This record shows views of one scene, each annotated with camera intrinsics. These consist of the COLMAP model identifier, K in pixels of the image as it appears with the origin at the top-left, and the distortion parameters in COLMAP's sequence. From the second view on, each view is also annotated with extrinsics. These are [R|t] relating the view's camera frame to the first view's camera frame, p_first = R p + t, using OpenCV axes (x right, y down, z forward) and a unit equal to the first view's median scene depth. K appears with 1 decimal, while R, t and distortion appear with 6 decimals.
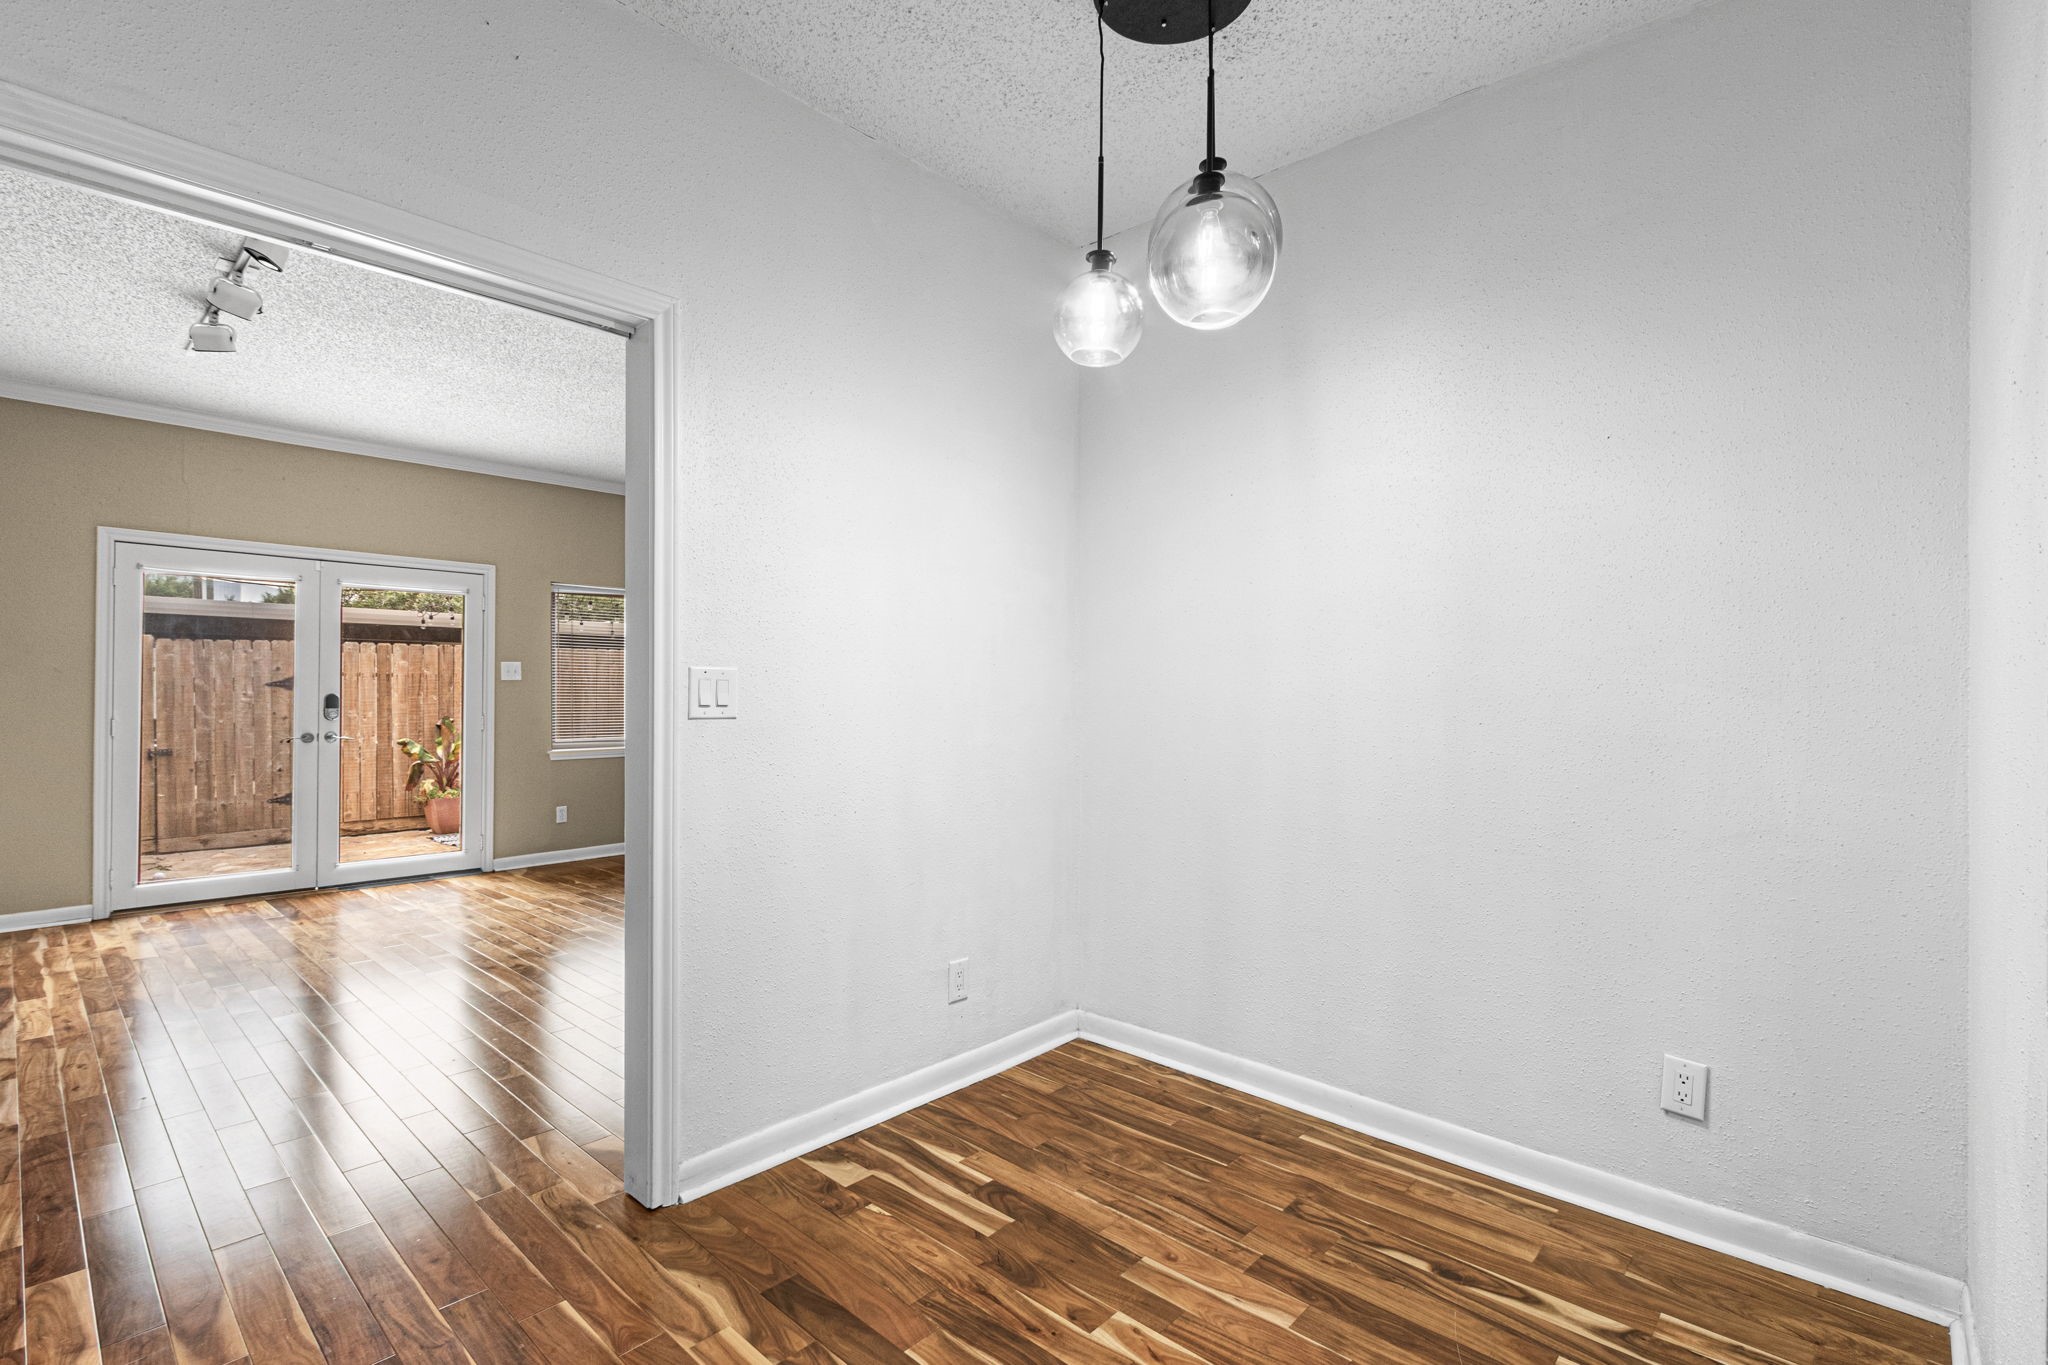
lens RADIAL K [[950.4, 0, 1021.7], [0, 950.4, 687.7], [0, 0, 1]] dist [0.002244, 0.000968]
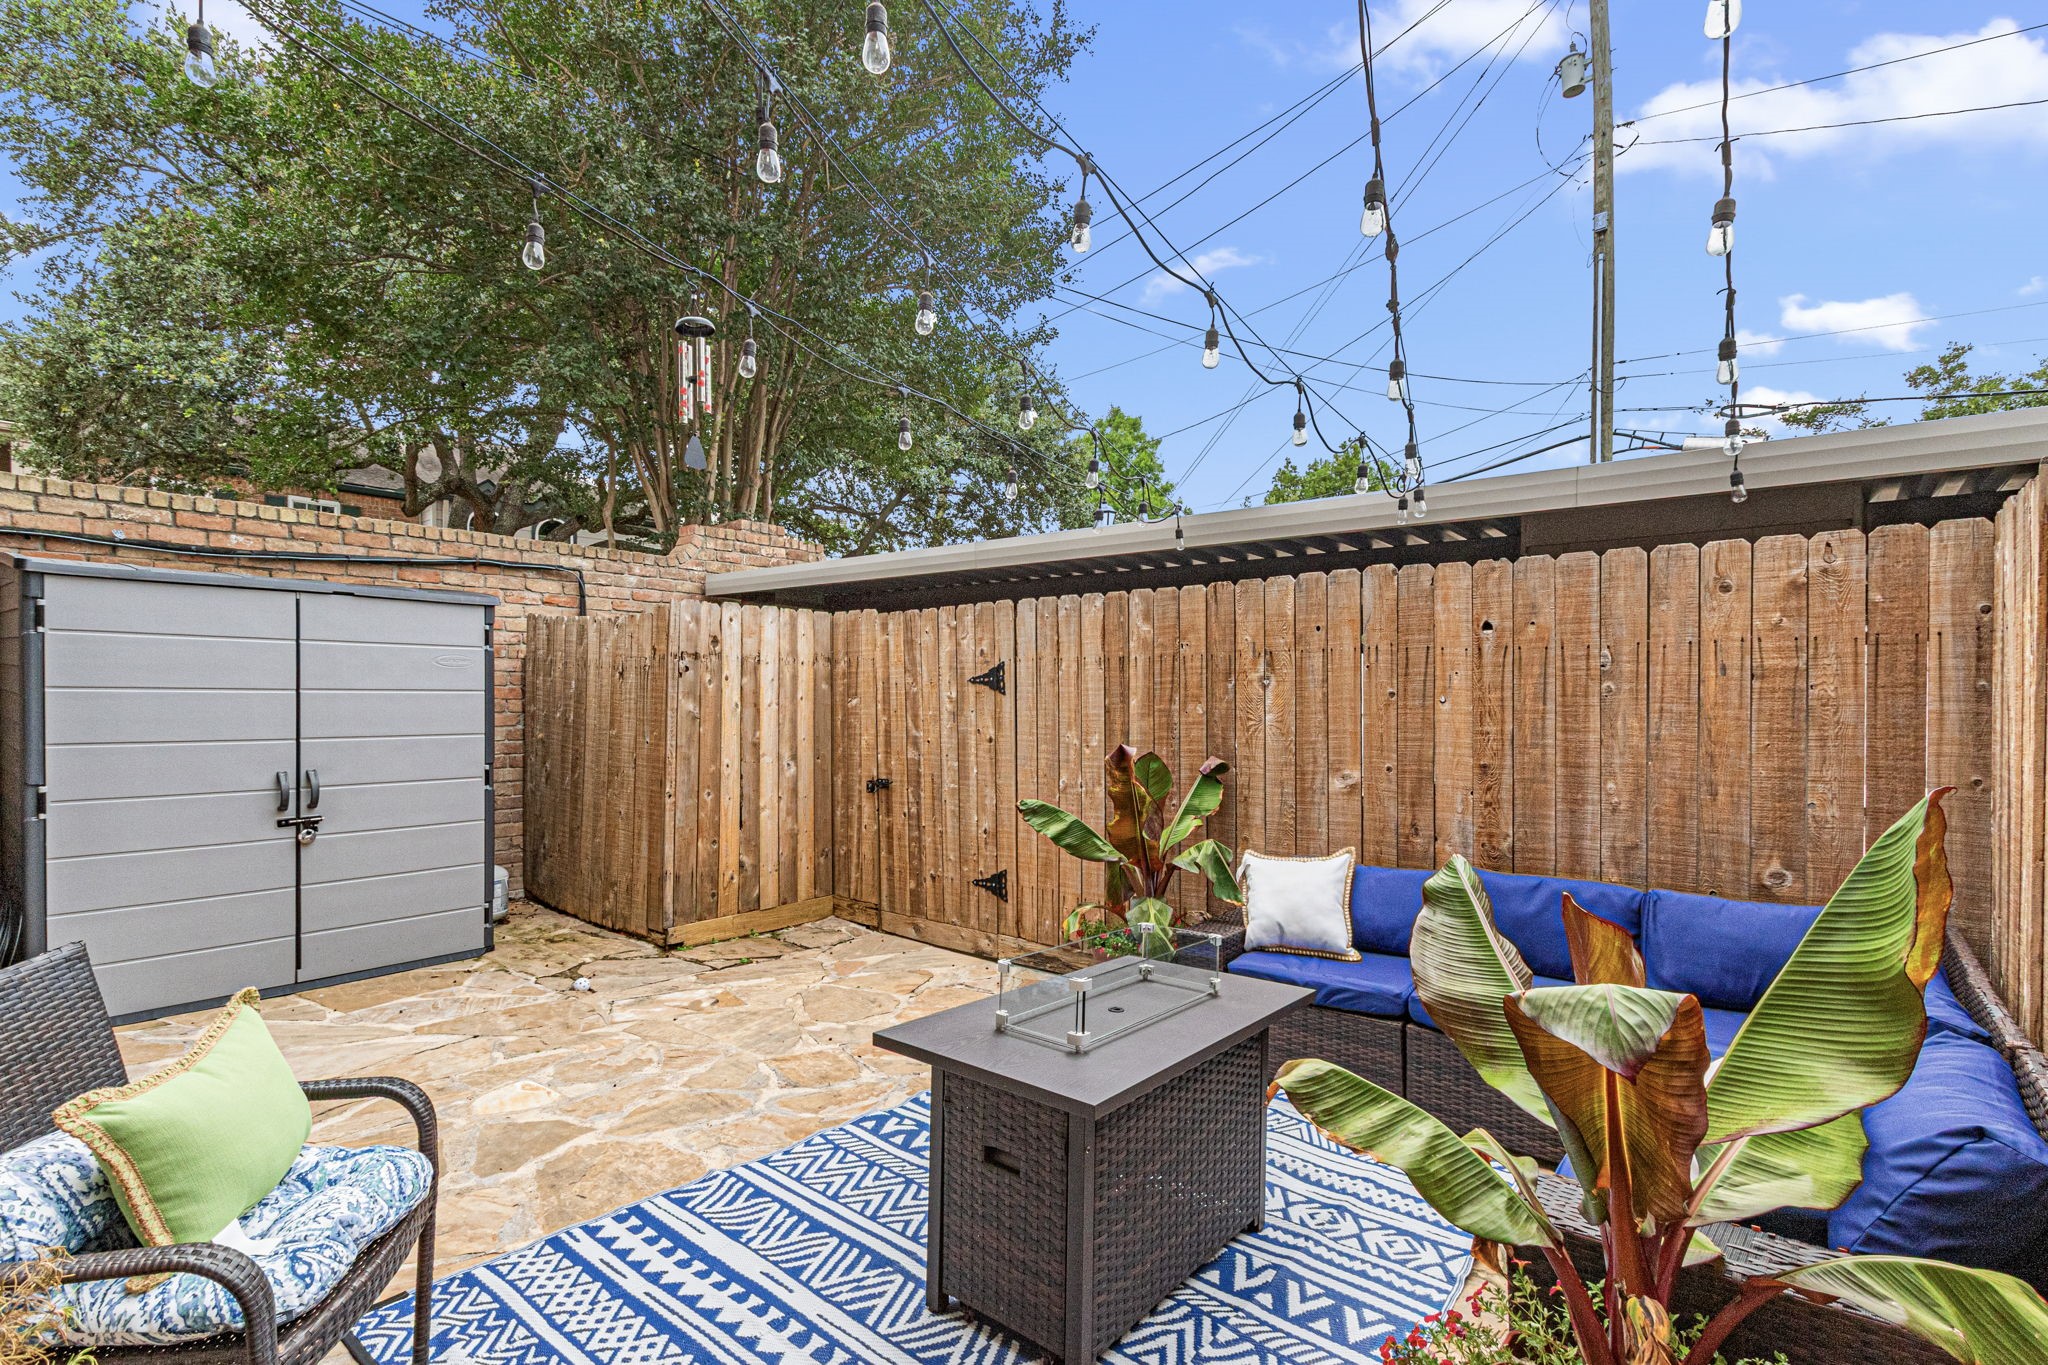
lens RADIAL K [[950.4, 0, 1020.2], [0, 950.4, 690.7], [0, 0, 1]] dist [0.002244, 0.000968]
pose [[0.069885, -0.006037, -0.997537, -0.295989], [-0.005888, 0.999962, -0.006464, 0.008783], [0.997538, 0.006325, 0.069847, 1.358057]]
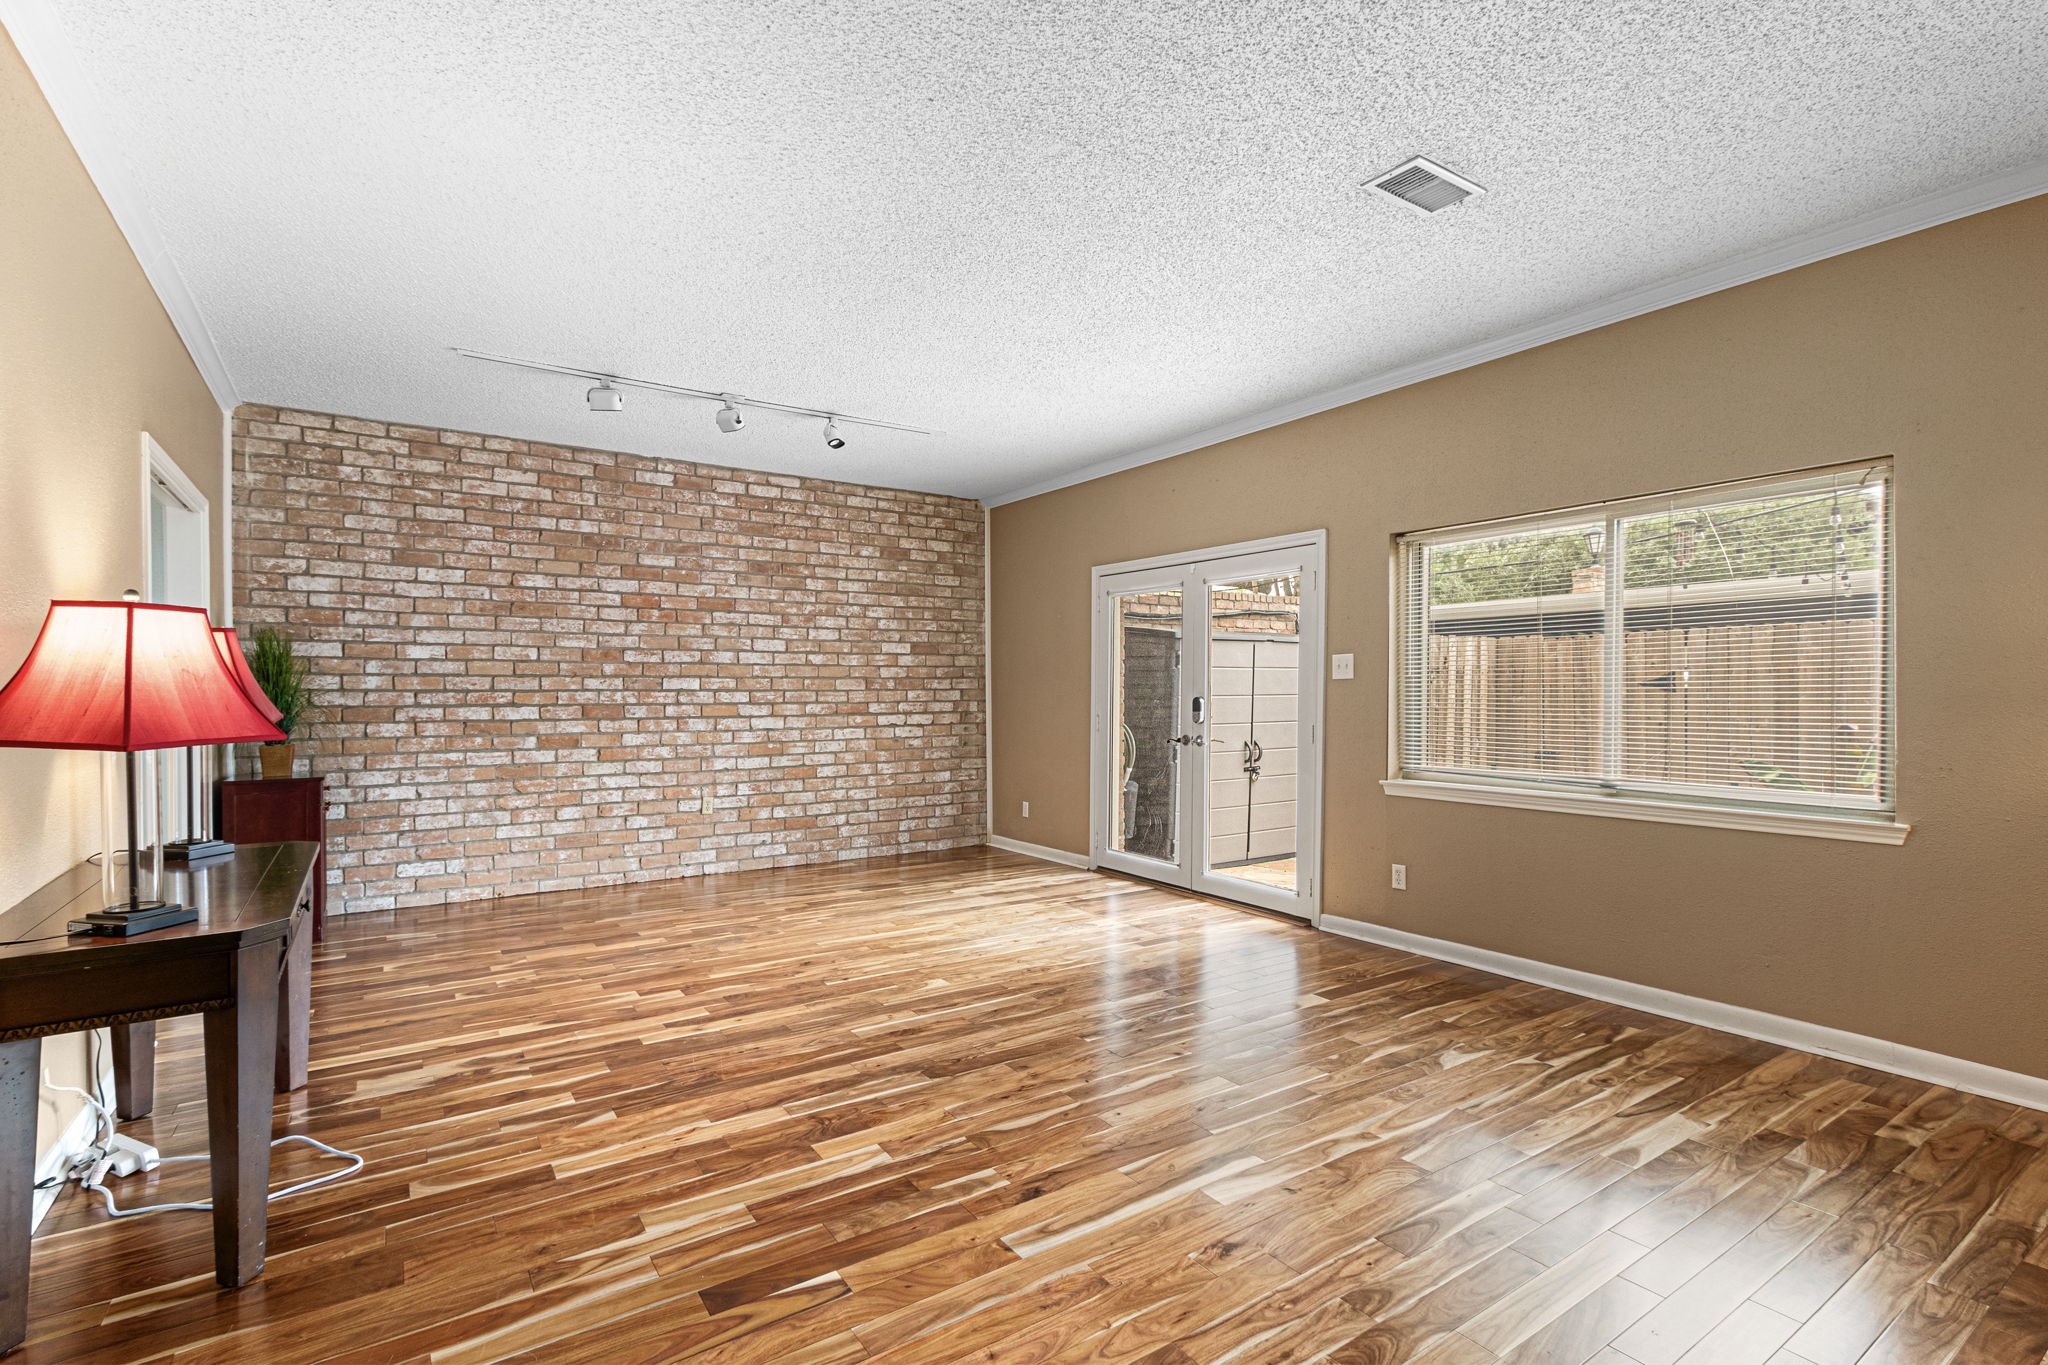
lens RADIAL K [[950.4, 0, 1025.2], [0, 950.4, 693.3], [0, 0, 1]] dist [0.002244, 0.000968]
pose [[-0.228721, 0.002625, -0.973488, 0.231496], [0.007258, 0.999973, 0.000991, 0.000697], [0.973465, -0.006839, -0.228734, 0.899133]]
